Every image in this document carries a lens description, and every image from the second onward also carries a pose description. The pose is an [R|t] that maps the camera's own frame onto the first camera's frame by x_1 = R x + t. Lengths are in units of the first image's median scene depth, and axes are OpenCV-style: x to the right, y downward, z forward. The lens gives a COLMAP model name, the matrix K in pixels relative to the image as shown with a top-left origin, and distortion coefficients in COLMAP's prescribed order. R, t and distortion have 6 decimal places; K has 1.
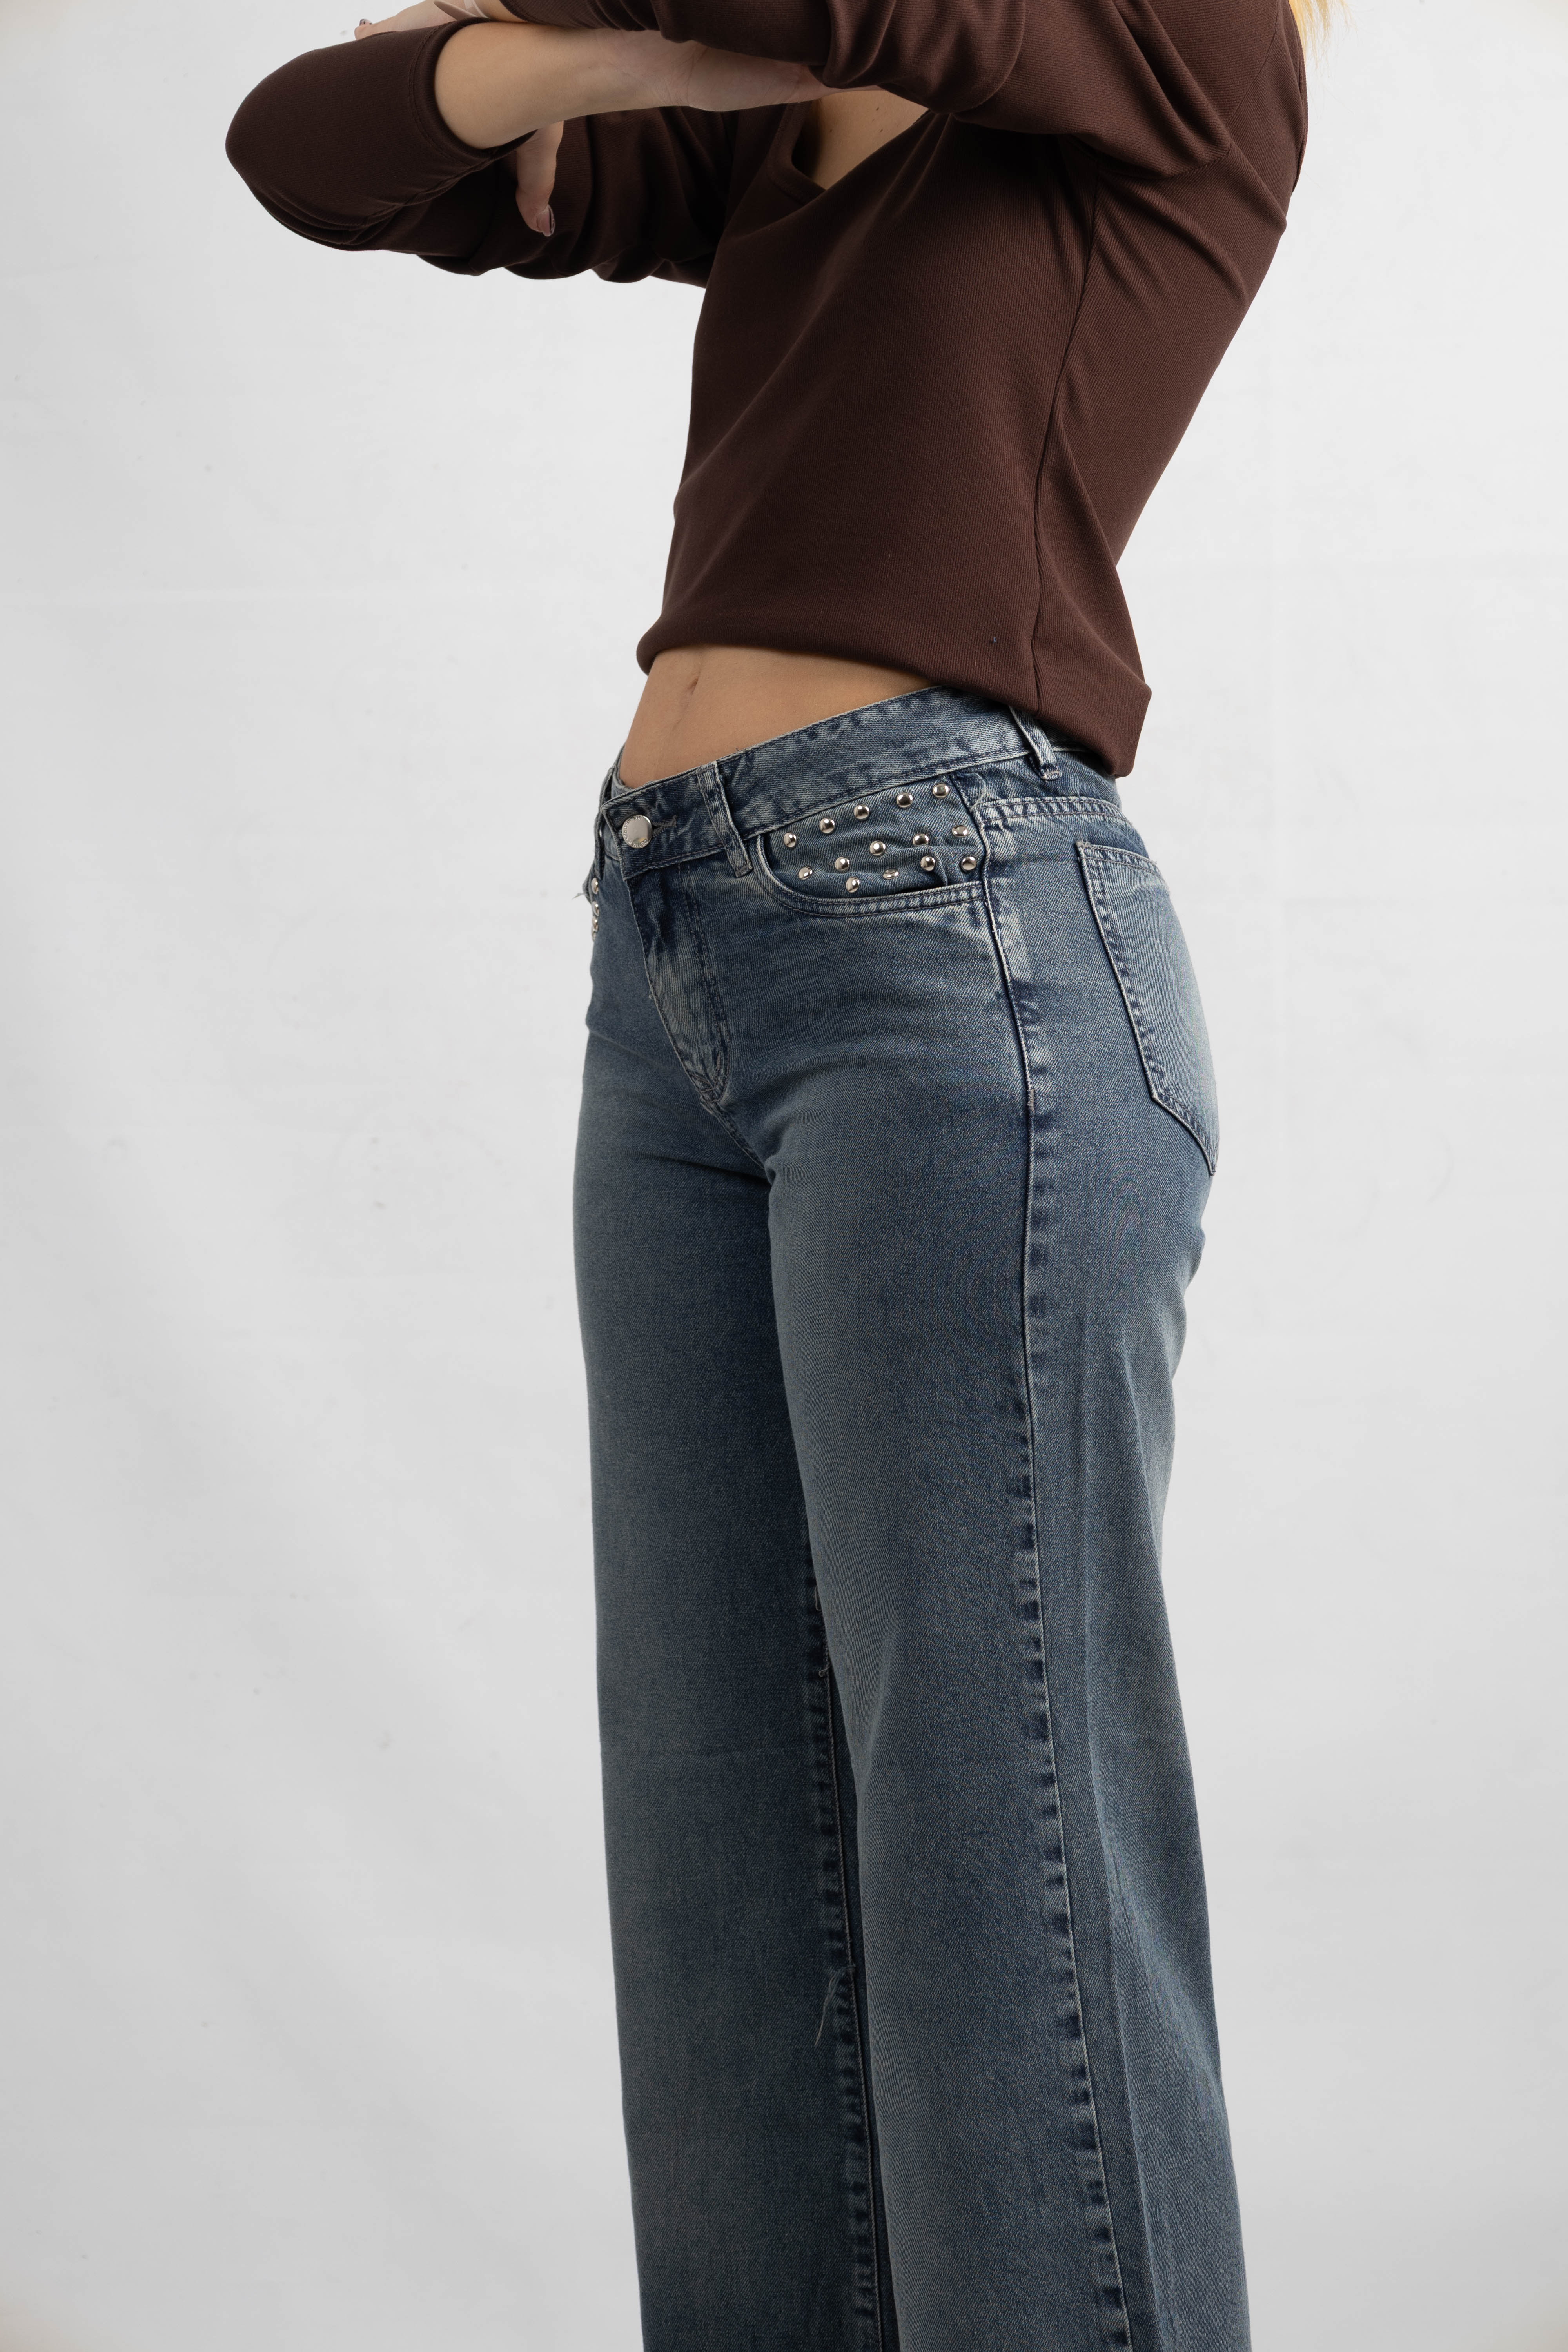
lens RADIAL K [[7481.7, 0, 783.4], [0, 7481.7, 1173.8], [0, 0, 1]] dist [-0.044569, 0.000000]
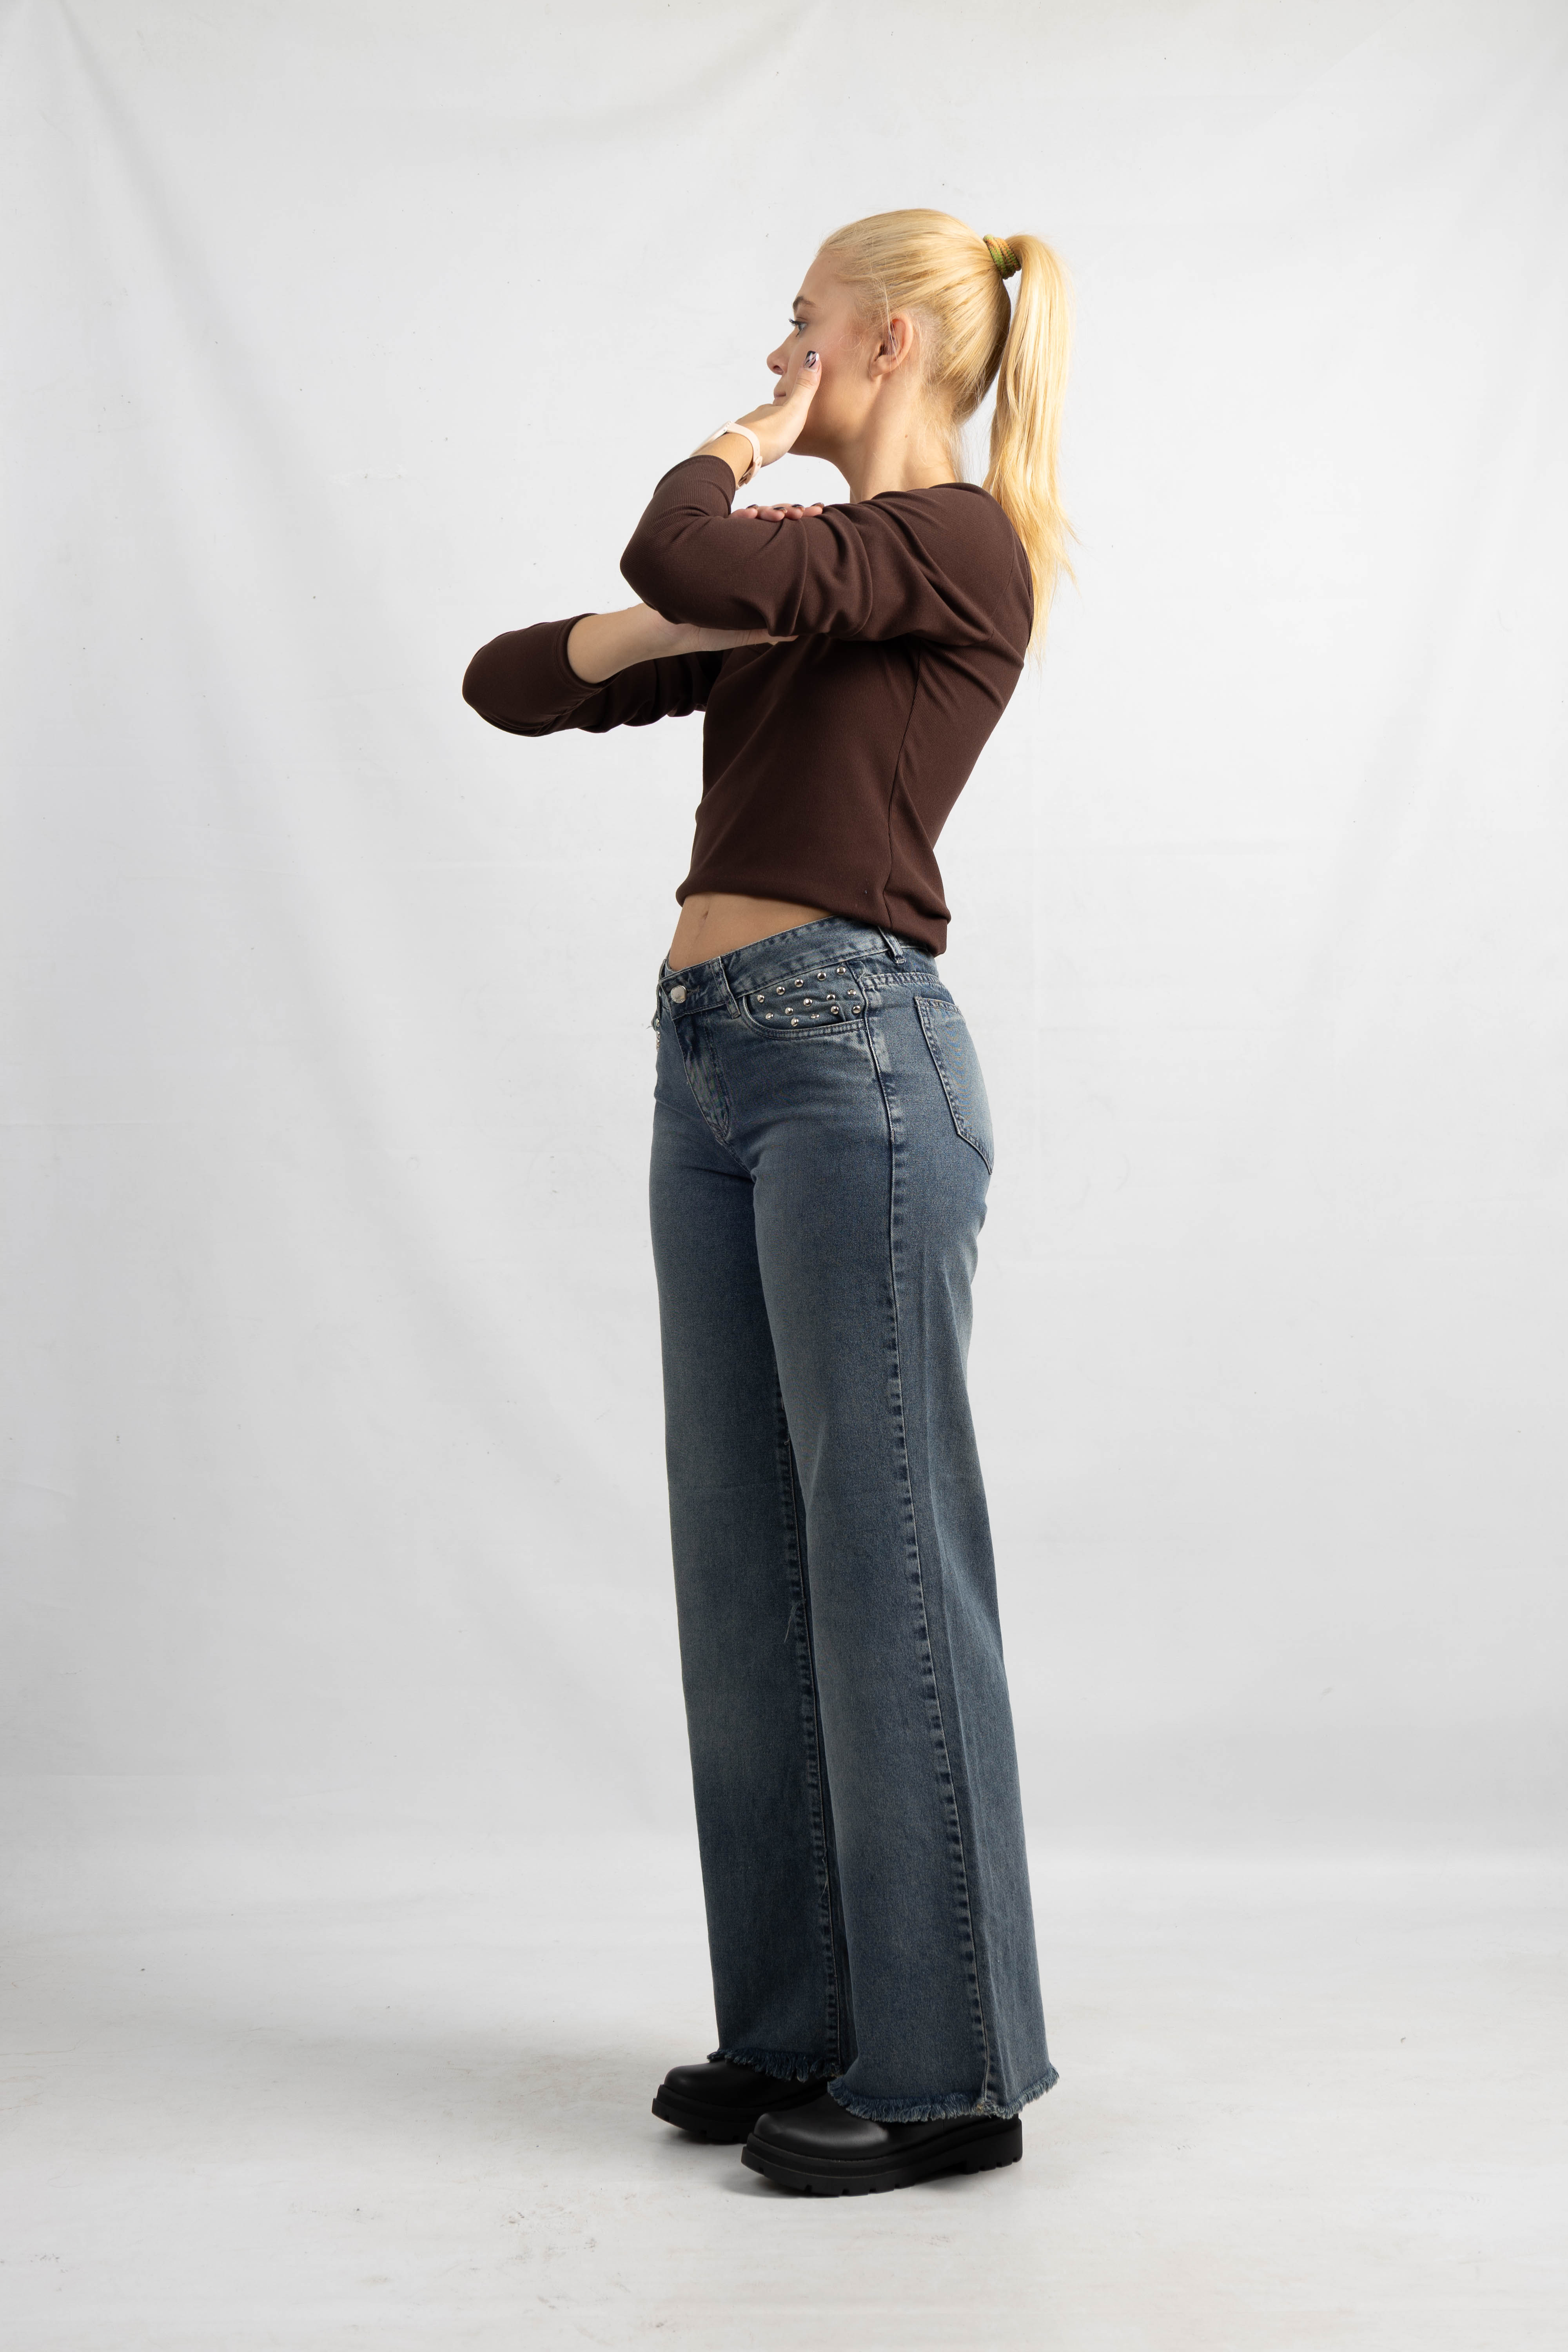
lens RADIAL K [[3499.9, 0, 790.2], [0, 3499.9, 1176.0], [0, 0, 1]] dist [-0.021712, 0.000000]
pose [[0.999834, -0.014830, 0.010547, -0.001842], [0.014741, 0.999855, 0.008509, -0.007631], [-0.010672, -0.008352, 0.999908, 0.125209]]
